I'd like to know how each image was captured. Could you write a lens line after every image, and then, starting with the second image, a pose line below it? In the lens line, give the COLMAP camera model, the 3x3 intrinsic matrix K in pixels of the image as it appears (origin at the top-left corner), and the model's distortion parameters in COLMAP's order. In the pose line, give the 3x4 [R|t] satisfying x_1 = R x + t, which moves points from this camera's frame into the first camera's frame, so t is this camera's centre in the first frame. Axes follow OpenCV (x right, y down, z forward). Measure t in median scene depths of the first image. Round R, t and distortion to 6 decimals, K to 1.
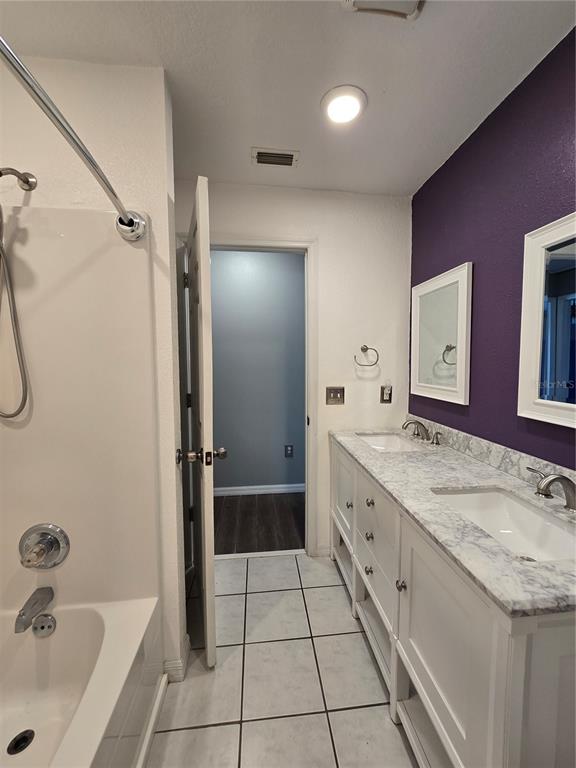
lens RADIAL K [[314.9, 0, 291.0], [0, 314.9, 381.3], [0, 0, 1]] dist [-0.002089, 0.001012]
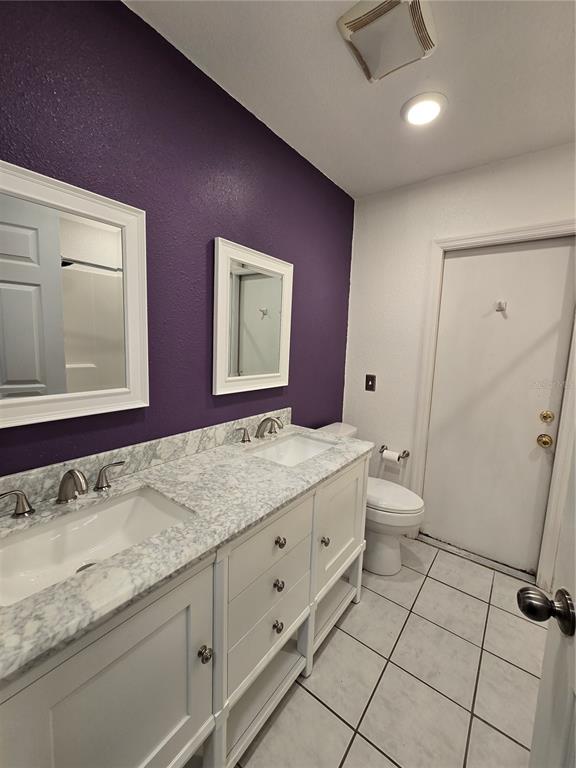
lens RADIAL K [[314.9, 0, 291.0], [0, 314.9, 381.3], [0, 0, 1]] dist [-0.002089, 0.001012]
pose [[-0.729429, -0.108556, 0.675388, -0.246009], [0.015008, 0.984550, 0.174457, -0.132118], [-0.683892, 0.137390, -0.716531, 1.543476]]
